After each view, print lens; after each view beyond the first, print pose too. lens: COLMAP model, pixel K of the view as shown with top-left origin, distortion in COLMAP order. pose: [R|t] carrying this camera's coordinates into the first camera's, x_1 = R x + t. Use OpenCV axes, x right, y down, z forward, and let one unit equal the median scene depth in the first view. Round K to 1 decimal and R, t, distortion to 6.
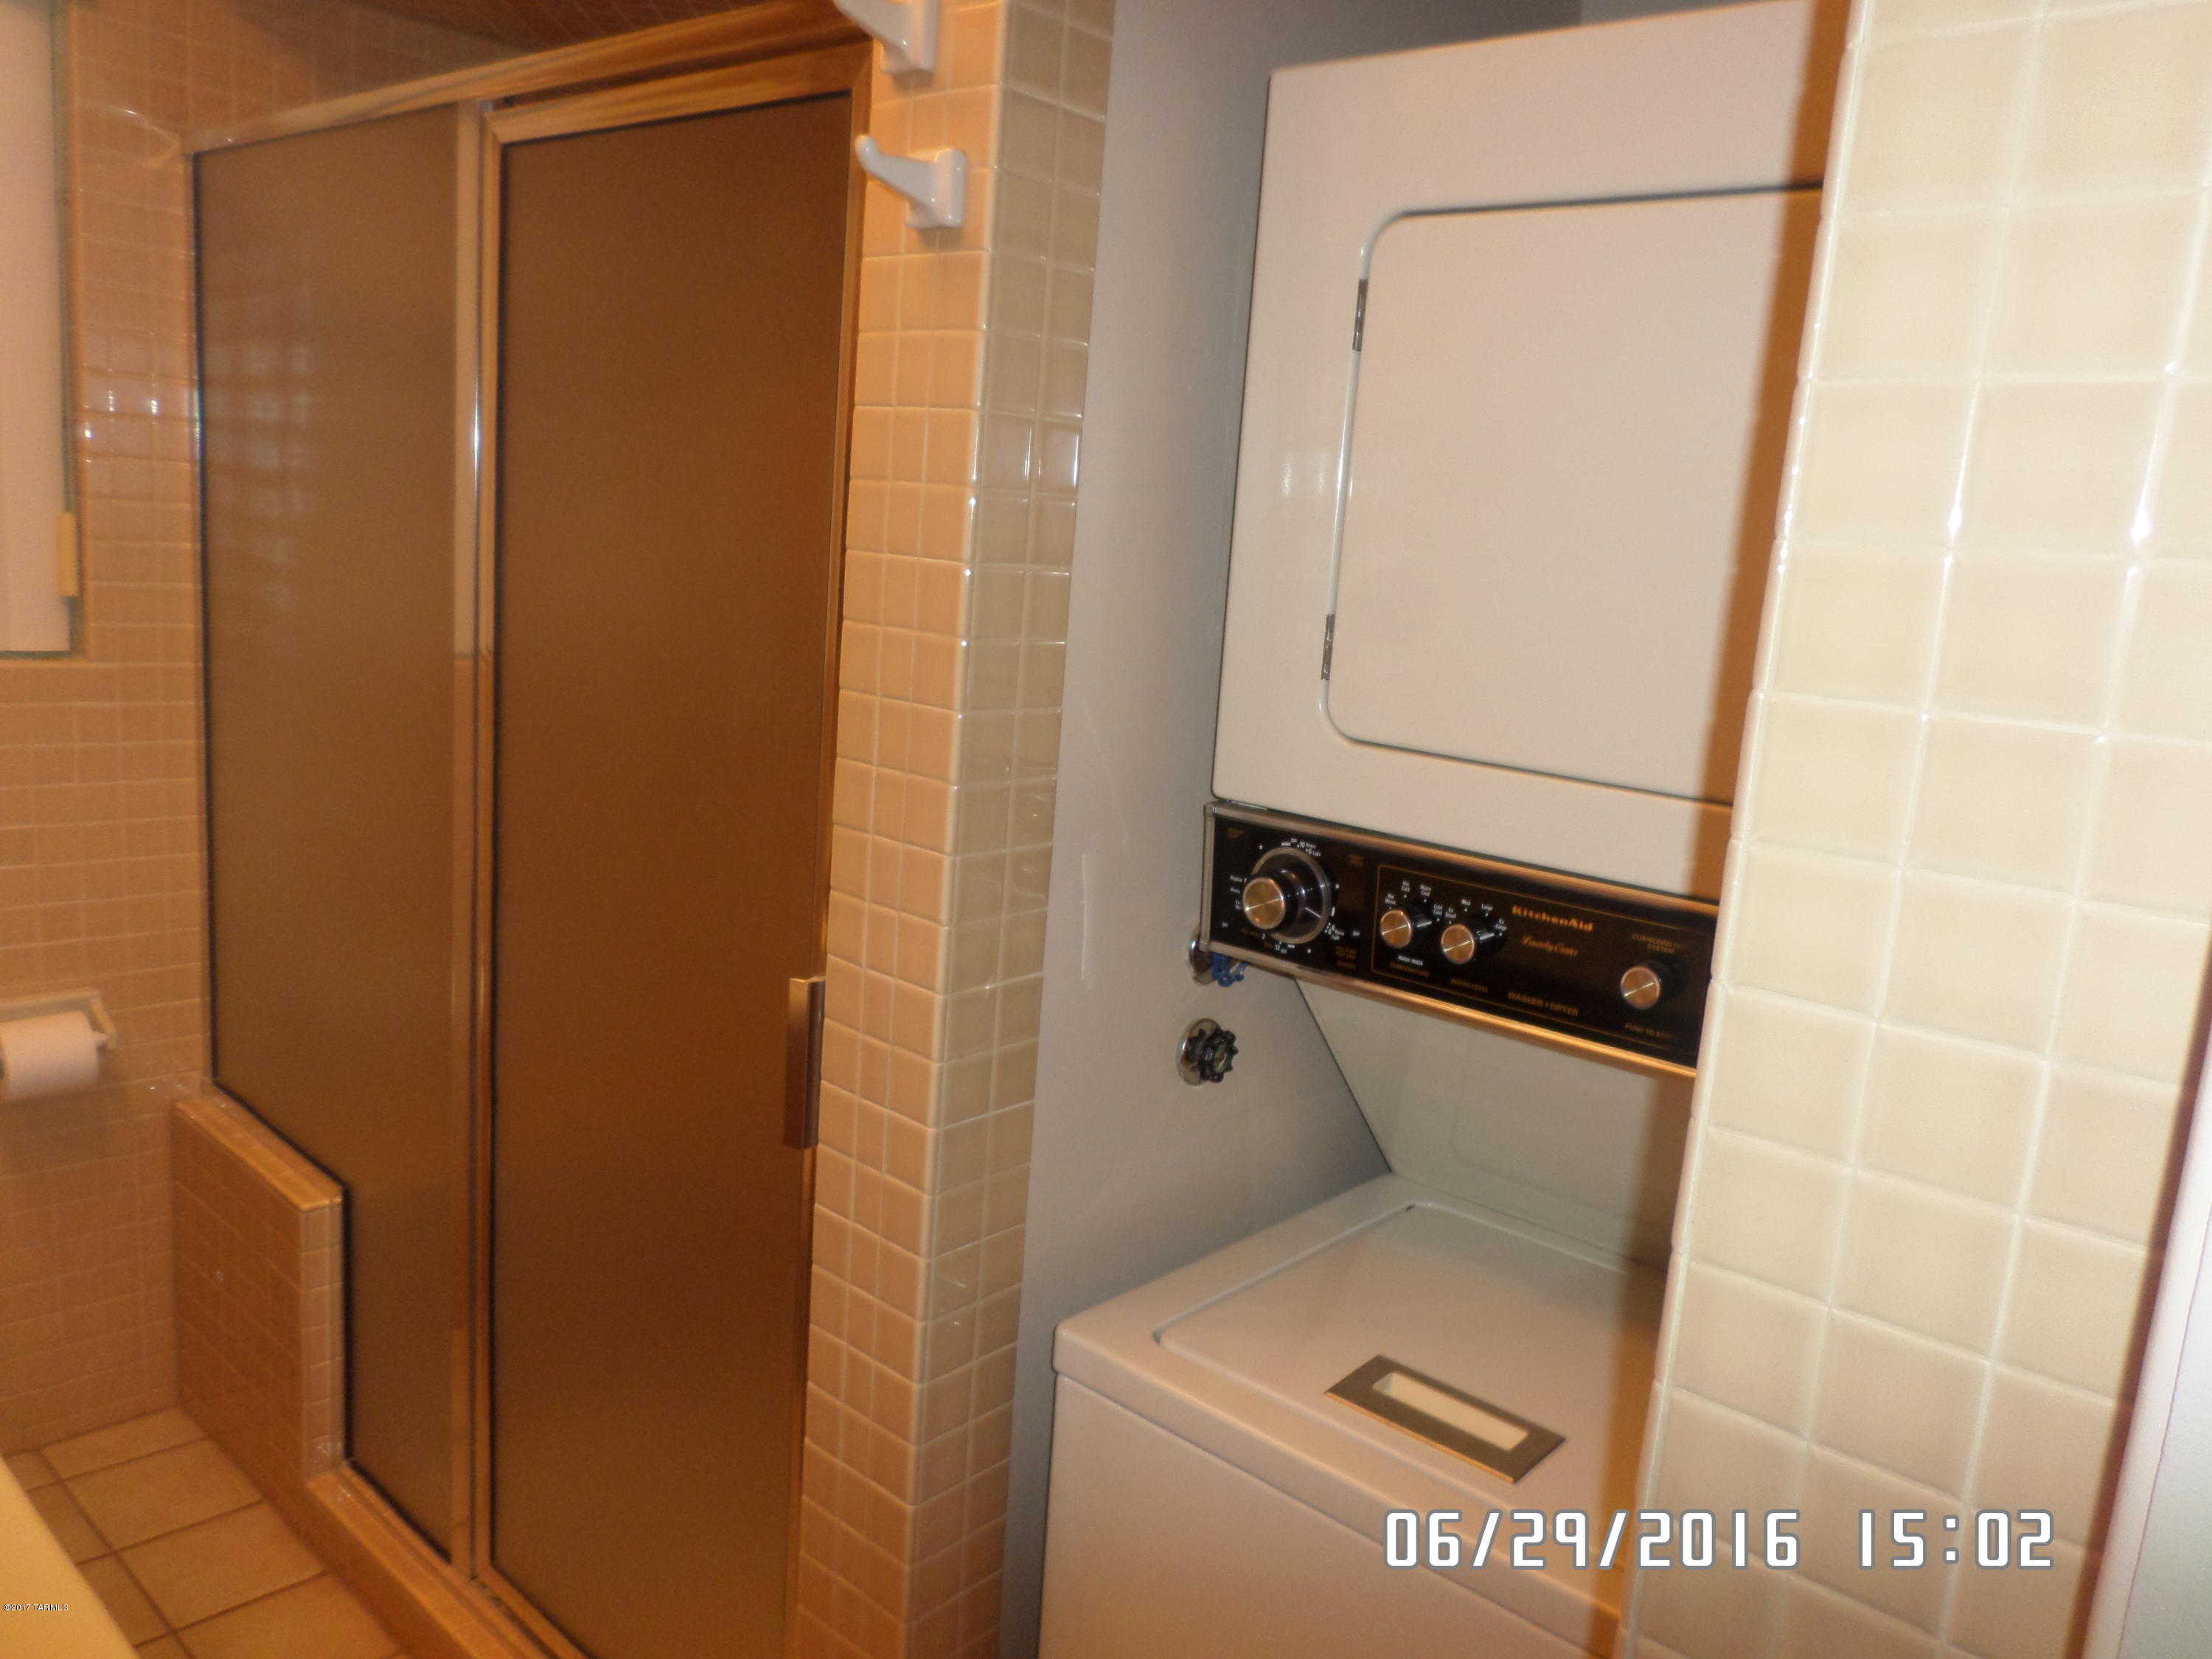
lens RADIAL K [[1662.3, 0, 1106.9], [0, 1662.3, 884.0], [0, 0, 1]] dist [-0.013006, 0.003106]
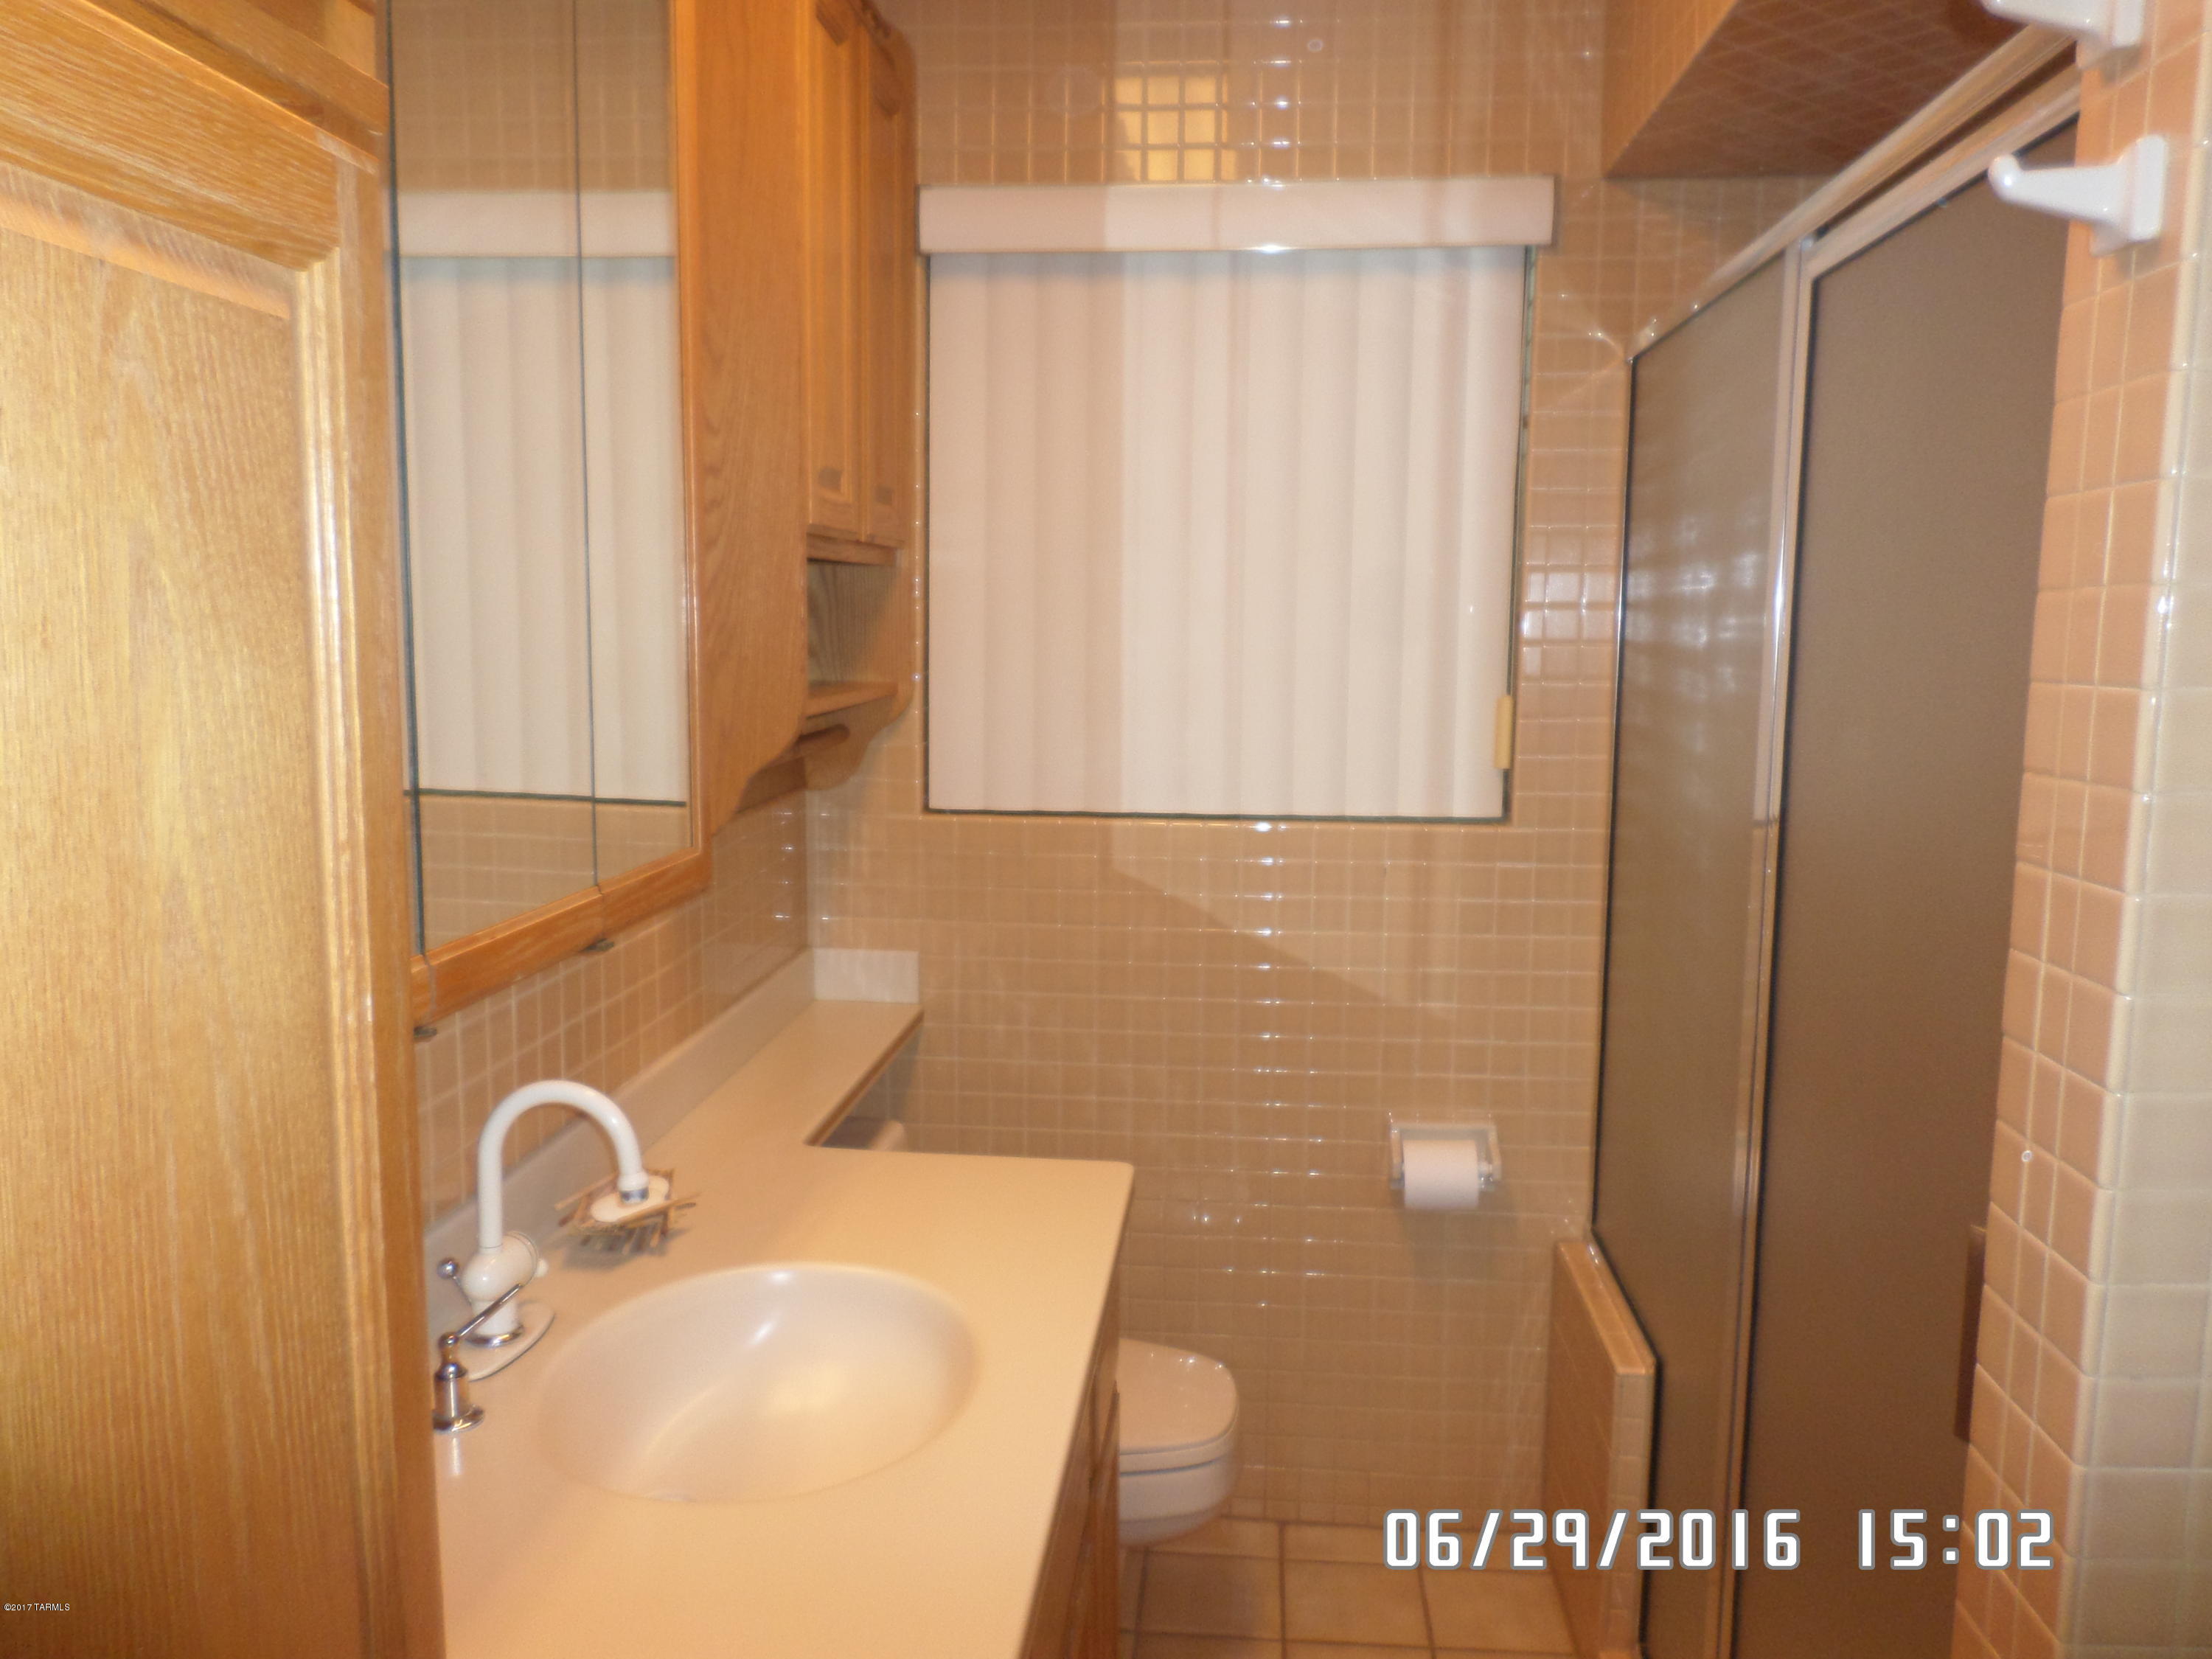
lens RADIAL K [[1668.8, 0, 1096.3], [0, 1668.8, 881.8], [0, 0, 1]] dist [-0.008731, 0.003360]
pose [[0.588421, 0.030288, -0.807987, 0.126243], [-0.115096, 0.992260, -0.046624, -0.013256], [0.800321, 0.120431, 0.587353, 0.121664]]
